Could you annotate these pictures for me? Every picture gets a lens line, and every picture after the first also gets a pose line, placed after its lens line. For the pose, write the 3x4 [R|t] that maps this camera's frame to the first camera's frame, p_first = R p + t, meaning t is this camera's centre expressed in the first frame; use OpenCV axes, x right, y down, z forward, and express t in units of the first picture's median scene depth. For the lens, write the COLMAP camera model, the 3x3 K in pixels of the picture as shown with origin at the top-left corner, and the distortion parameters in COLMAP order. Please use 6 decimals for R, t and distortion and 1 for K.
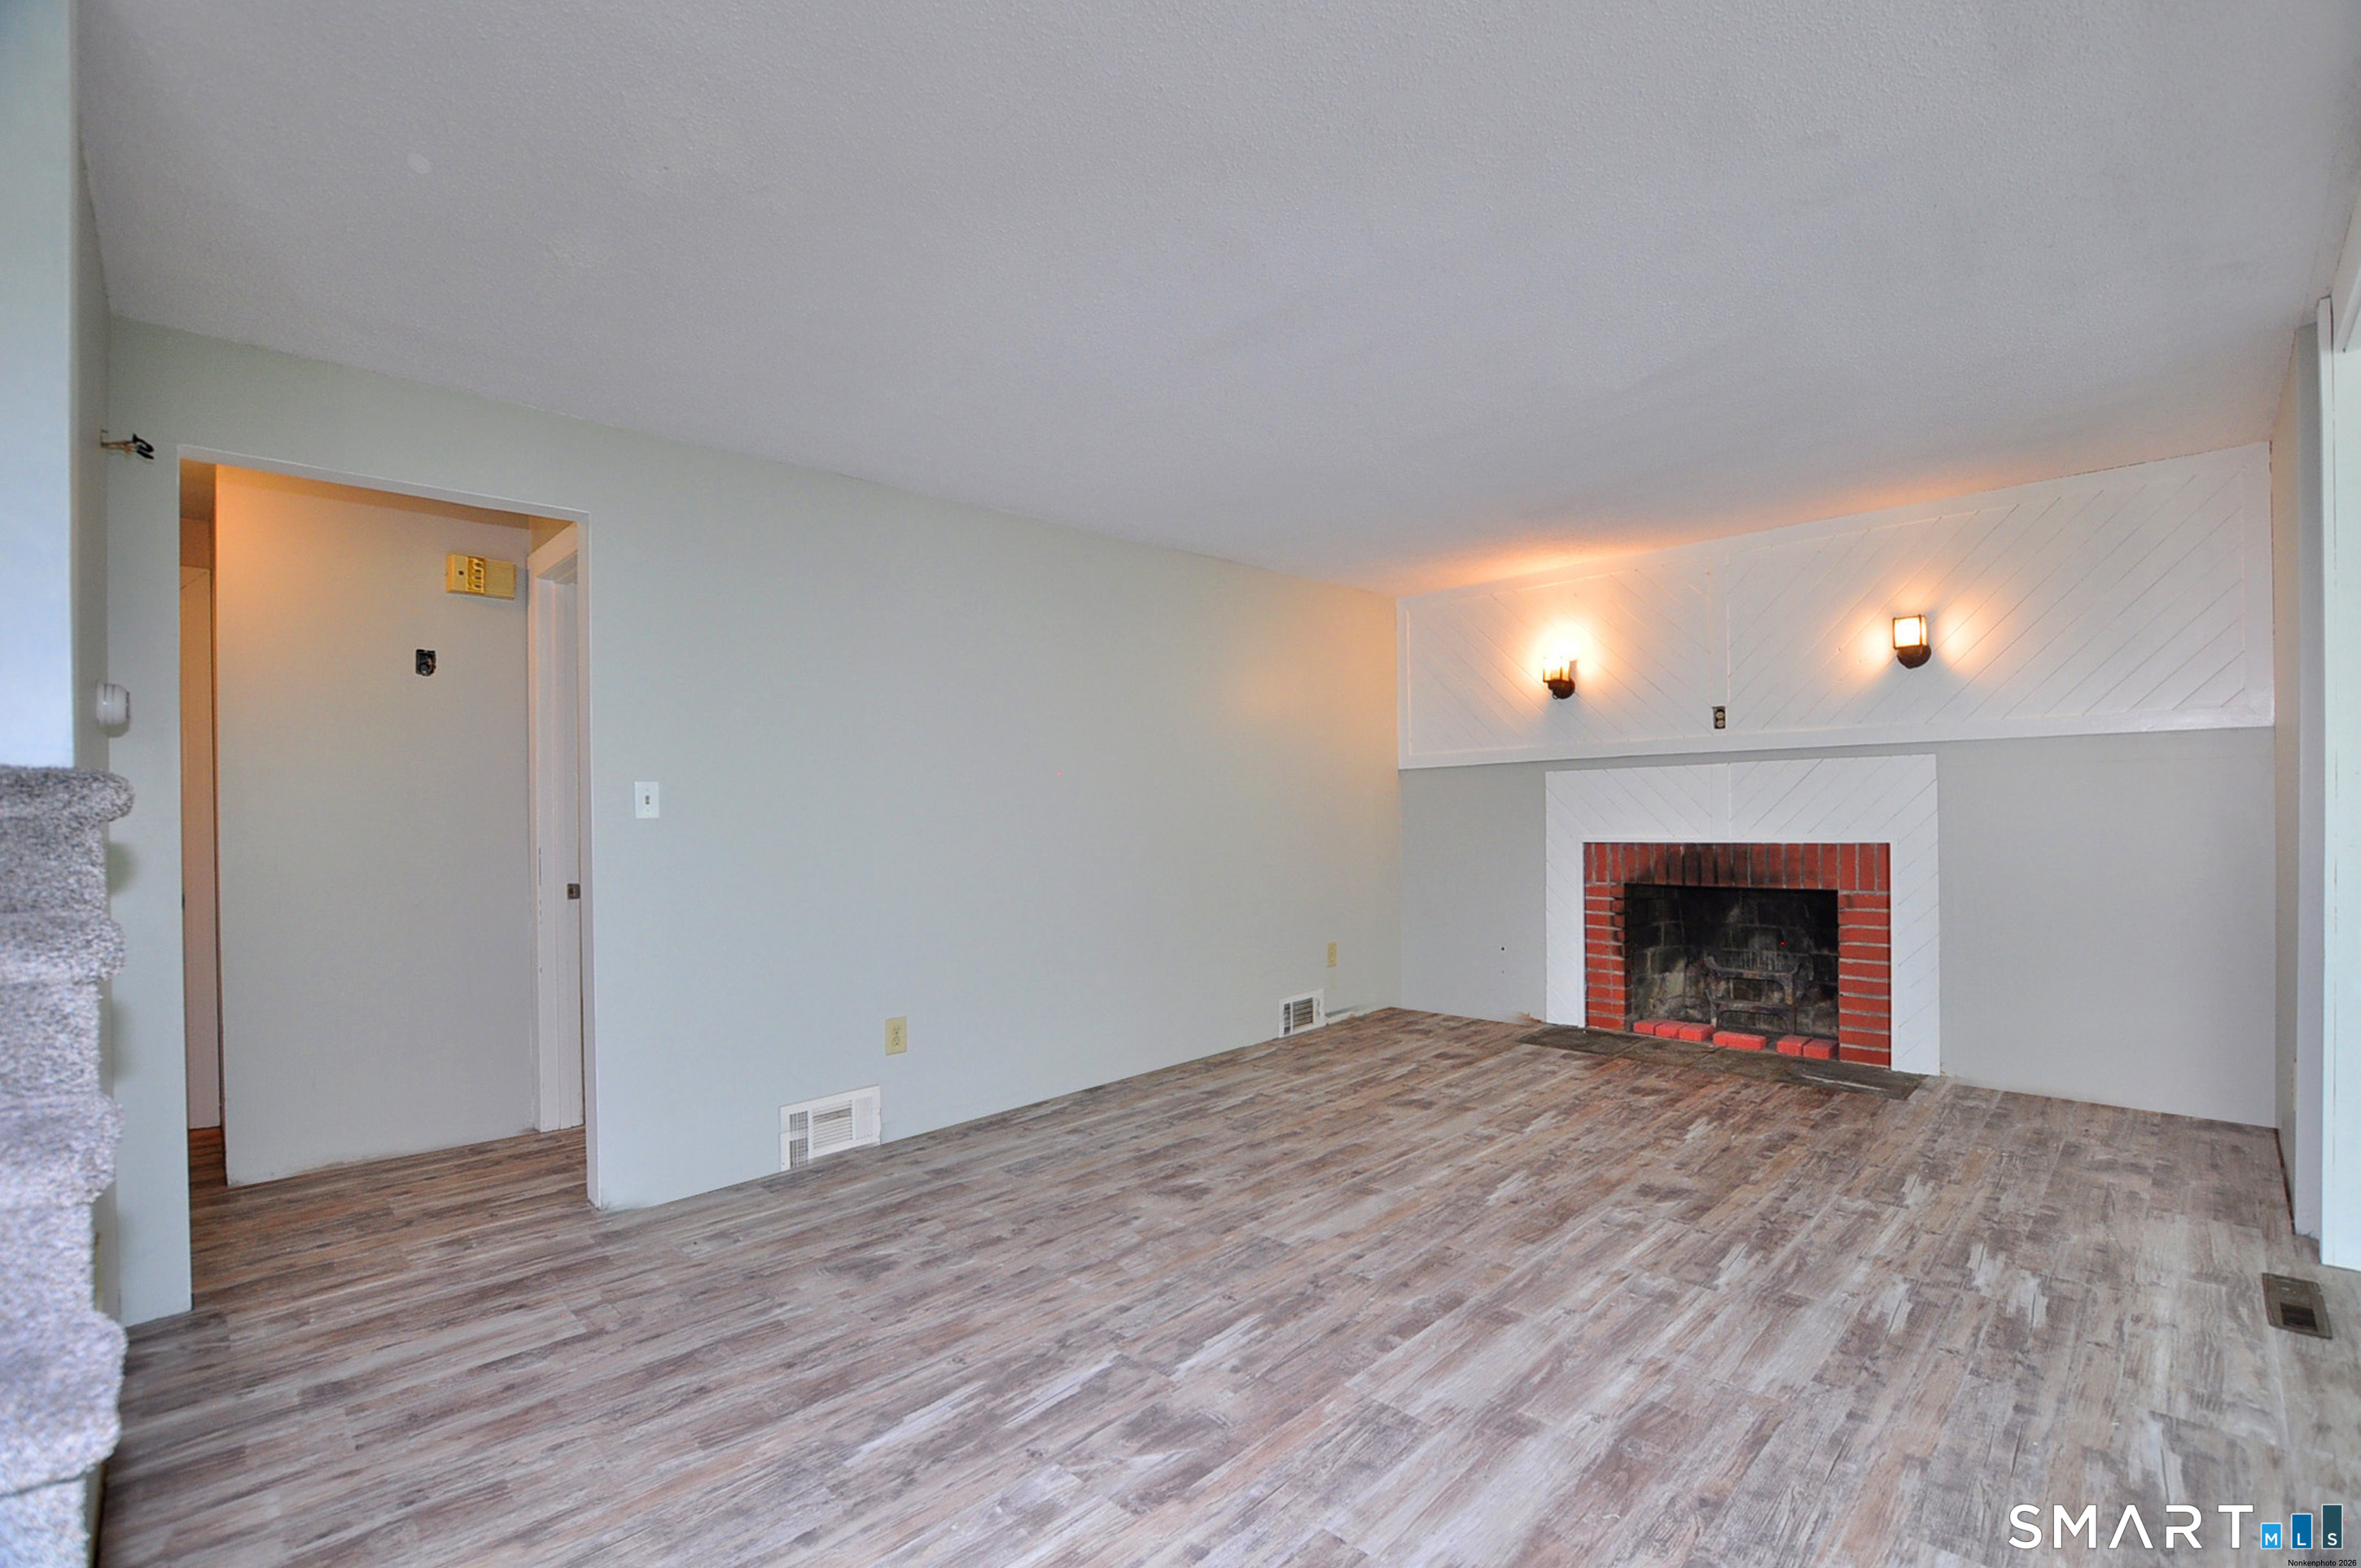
lens RADIAL K [[1059.0, 0, 1213.5], [0, 1059.0, 791.5], [0, 0, 1]] dist [-0.028855, 0.002913]
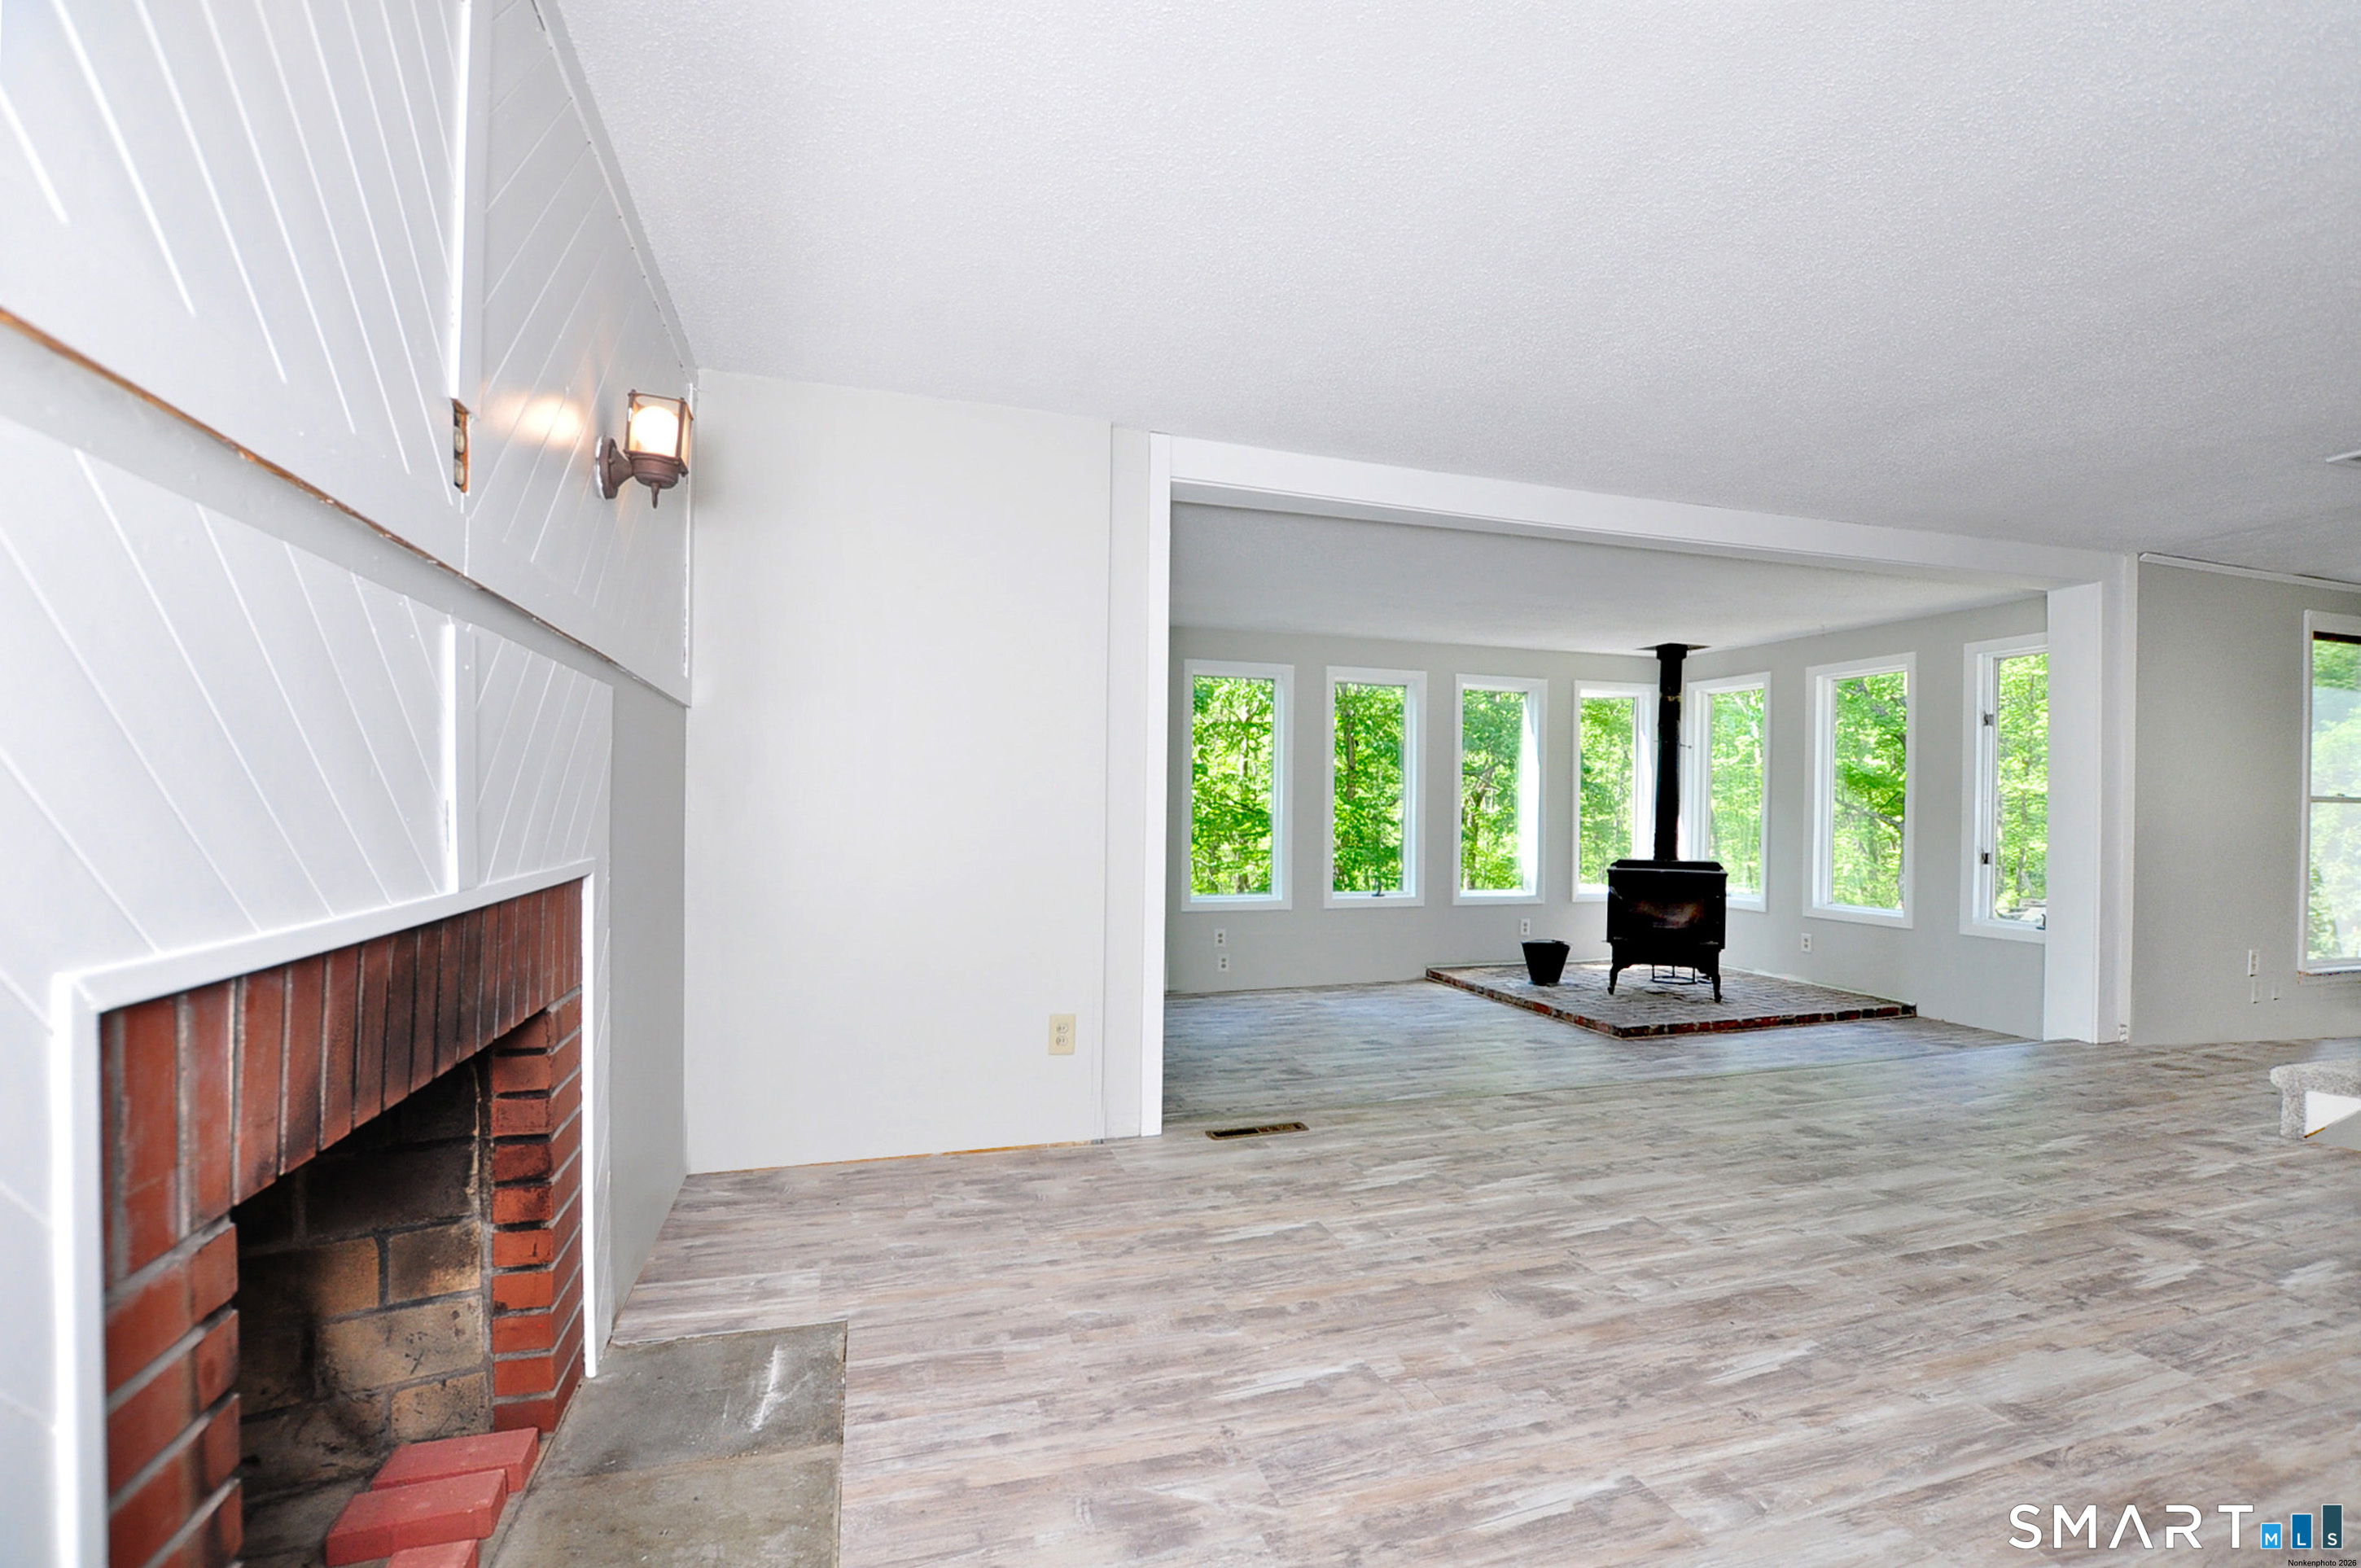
lens RADIAL K [[1059.0, 0, 1228.9], [0, 1059.0, 779.4], [0, 0, 1]] dist [-0.028855, 0.002913]
pose [[-0.888414, 0.020633, 0.458578, 0.269633], [-0.000894, 0.998910, -0.046676, 0.042306], [-0.459041, -0.041877, -0.887427, 1.746769]]
